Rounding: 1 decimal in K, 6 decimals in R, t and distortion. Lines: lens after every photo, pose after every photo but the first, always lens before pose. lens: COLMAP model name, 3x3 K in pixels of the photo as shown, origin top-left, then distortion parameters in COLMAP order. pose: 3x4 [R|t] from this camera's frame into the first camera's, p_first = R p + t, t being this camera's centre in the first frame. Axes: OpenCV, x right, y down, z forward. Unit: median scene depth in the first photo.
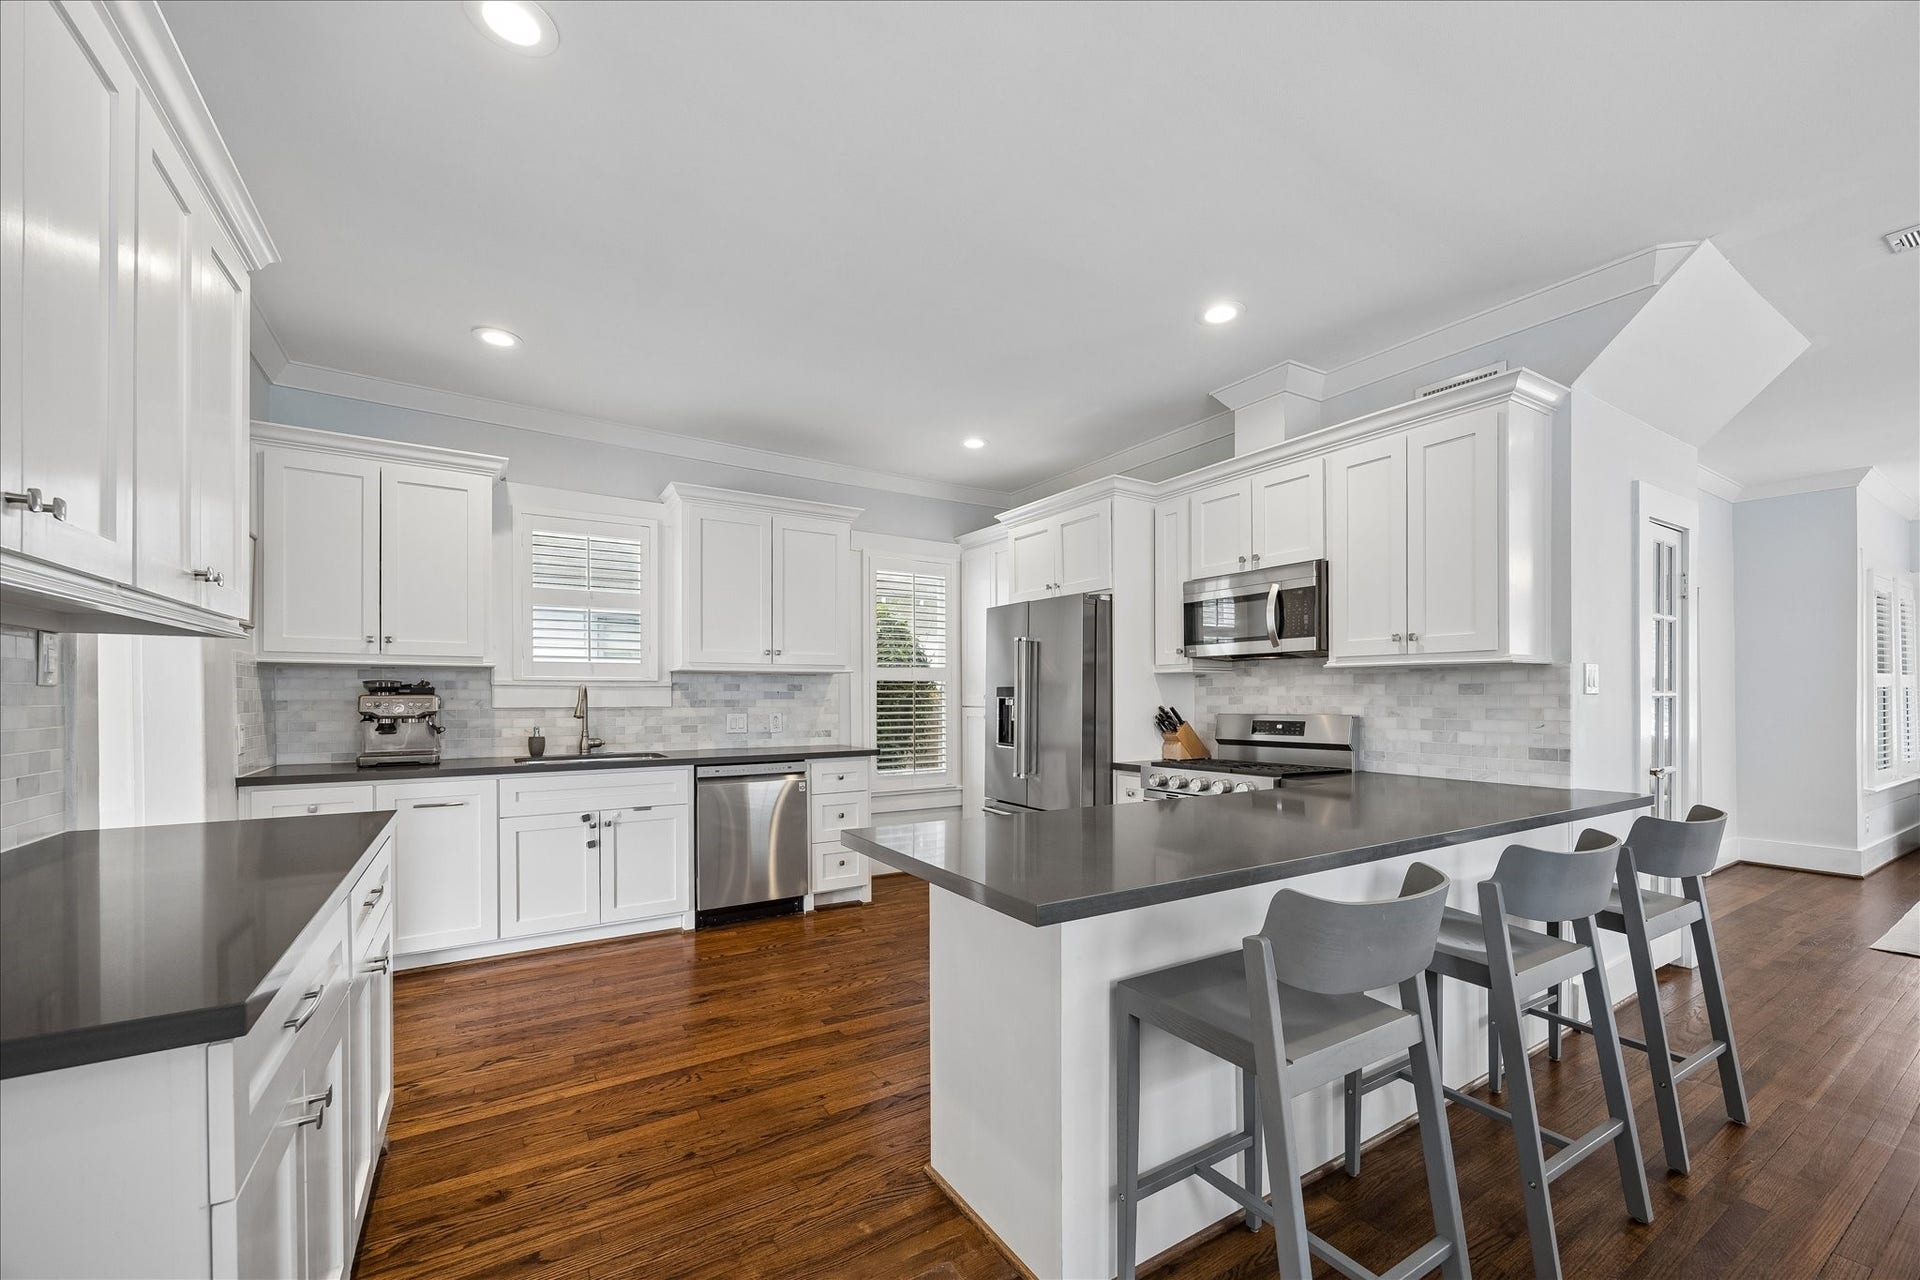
lens RADIAL K [[743.1, 0, 943.7], [0, 743.1, 696.6], [0, 0, 1]] dist [0.001590, 0.000013]
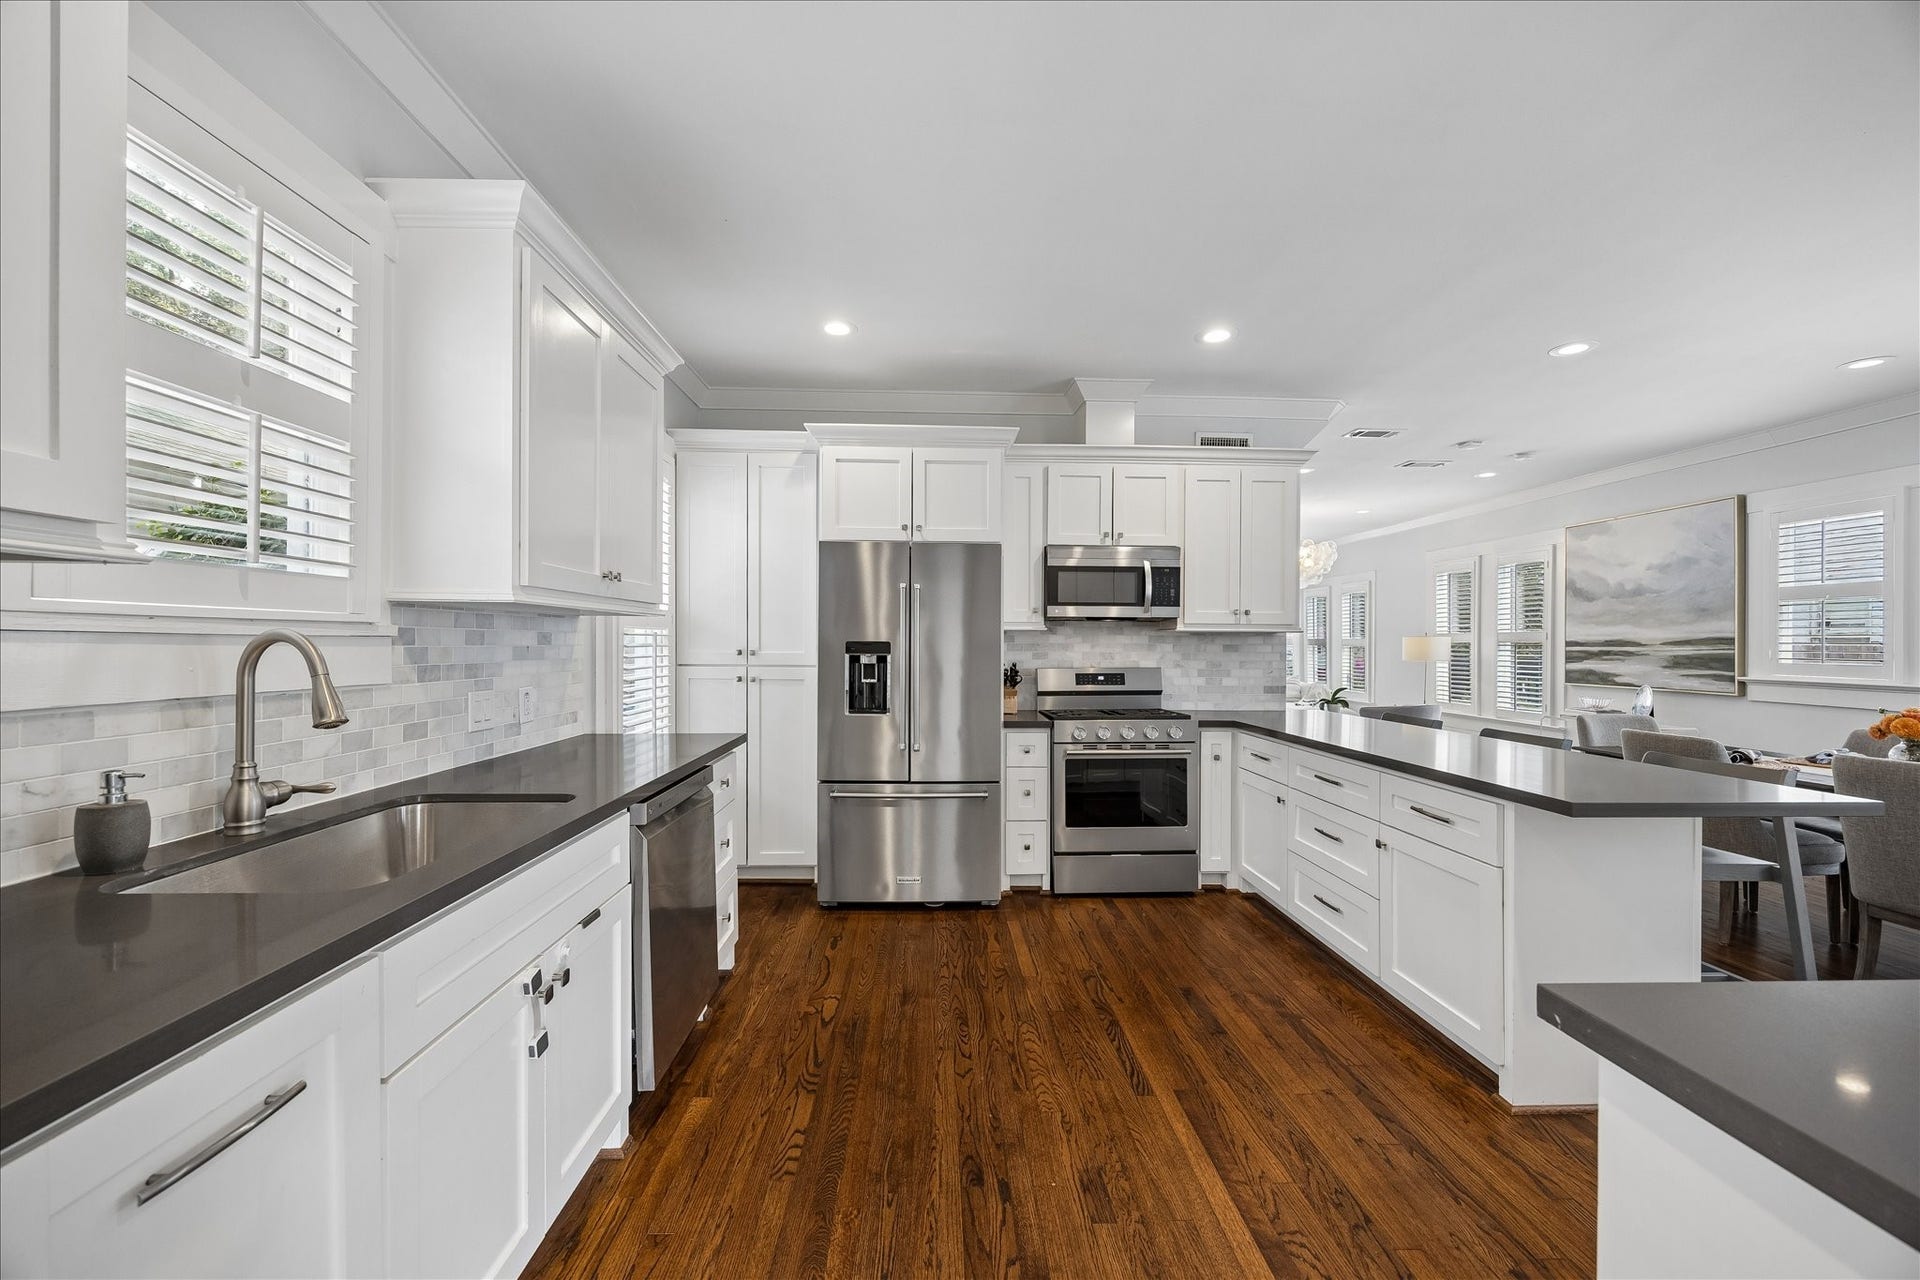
lens RADIAL K [[743.1, 0, 951.9], [0, 743.1, 646.3], [0, 0, 1]] dist [0.001590, 0.000013]
pose [[0.496977, 0.000950, 0.867763, -0.691468], [-0.004539, 0.999989, 0.001504, -0.011069], [-0.867752, -0.004686, 0.496976, 0.606440]]
